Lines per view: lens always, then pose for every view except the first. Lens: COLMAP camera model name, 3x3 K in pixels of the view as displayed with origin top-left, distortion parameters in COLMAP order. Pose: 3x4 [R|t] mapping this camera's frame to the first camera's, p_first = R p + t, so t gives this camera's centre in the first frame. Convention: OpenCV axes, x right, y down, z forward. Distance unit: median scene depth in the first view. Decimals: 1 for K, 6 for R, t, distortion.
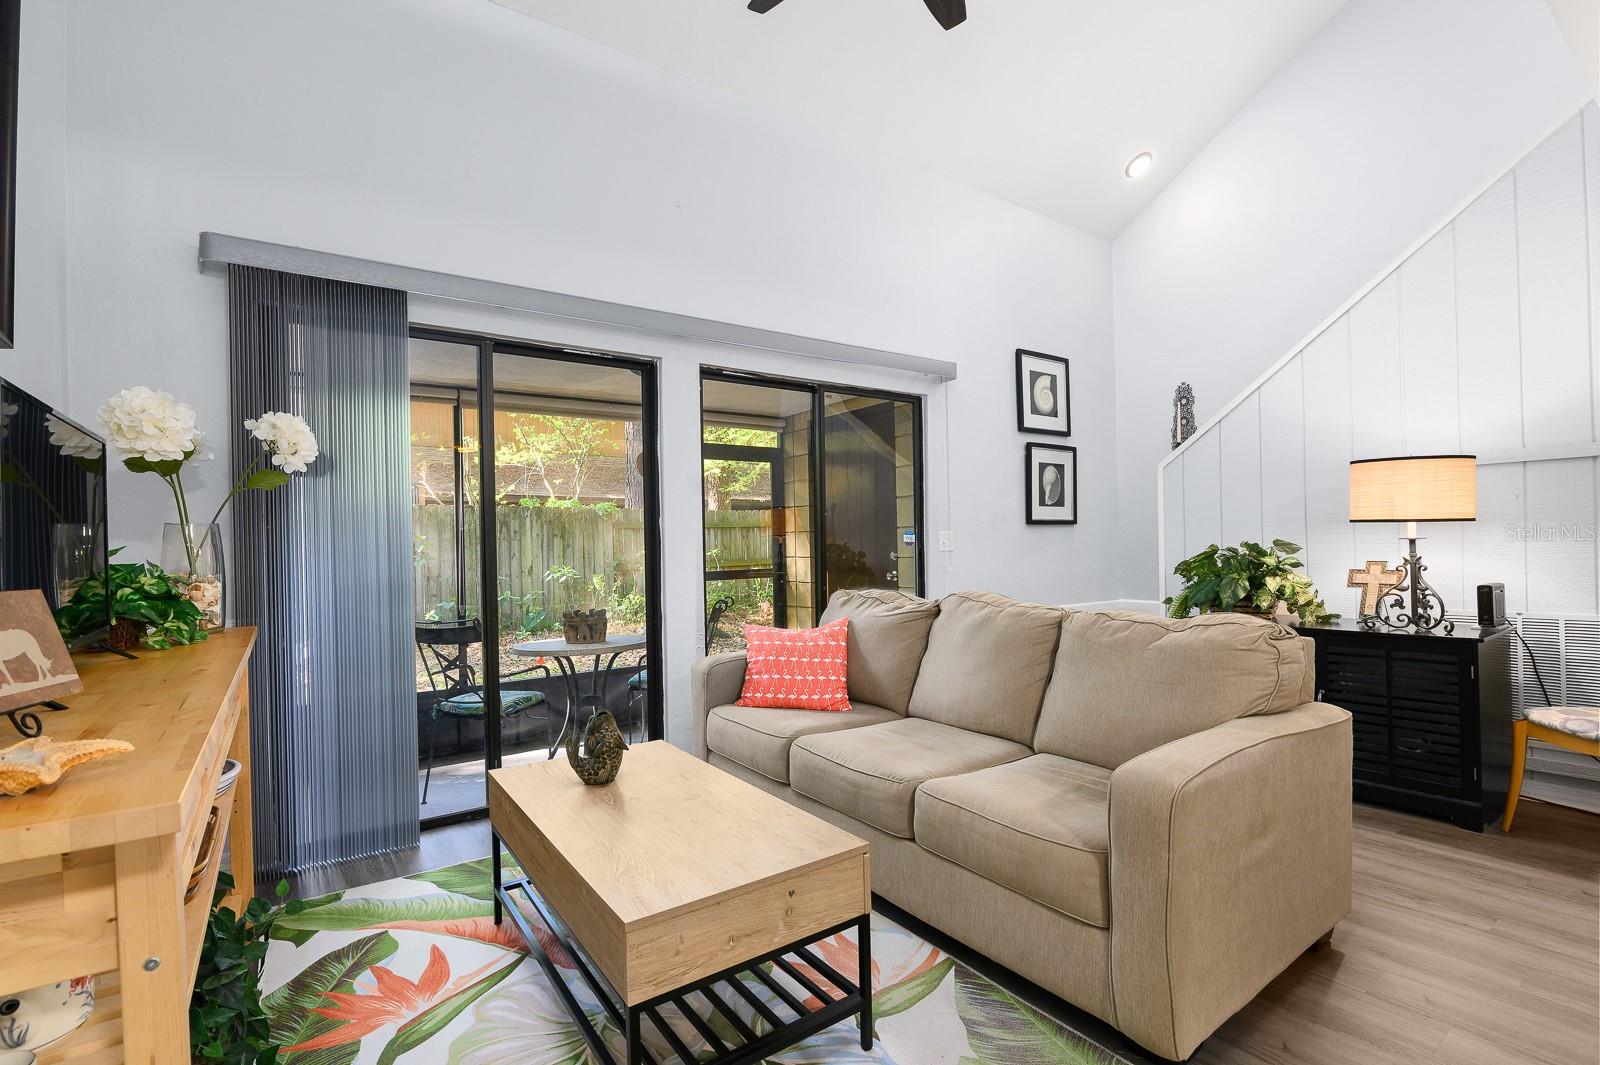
lens RADIAL K [[742.2, 0, 797.3], [0, 742.2, 560.0], [0, 0, 1]] dist [-0.023571, 0.006363]
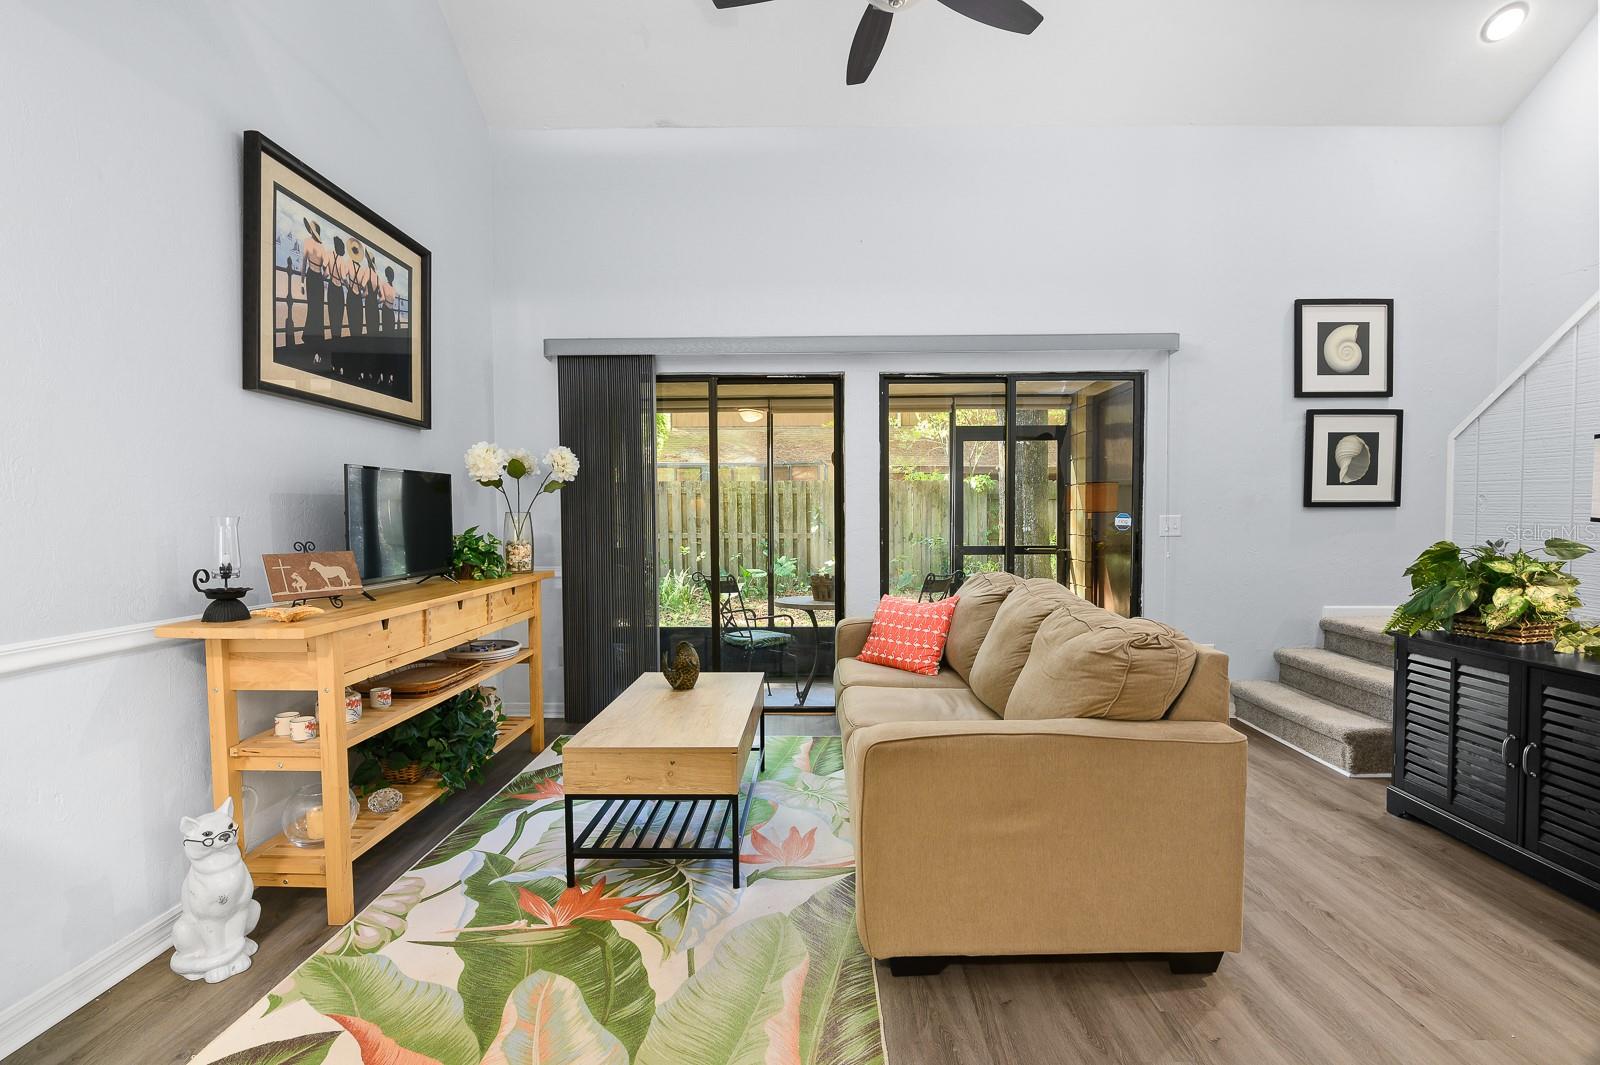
lens RADIAL K [[742.2, 0, 797.3], [0, 742.2, 560.0], [0, 0, 1]] dist [-0.023571, 0.006363]
pose [[0.800962, 0.052609, -0.596400, 0.356258], [-0.022899, 0.998095, 0.057290, -0.022829], [0.598277, -0.032230, 0.800641, -0.025281]]
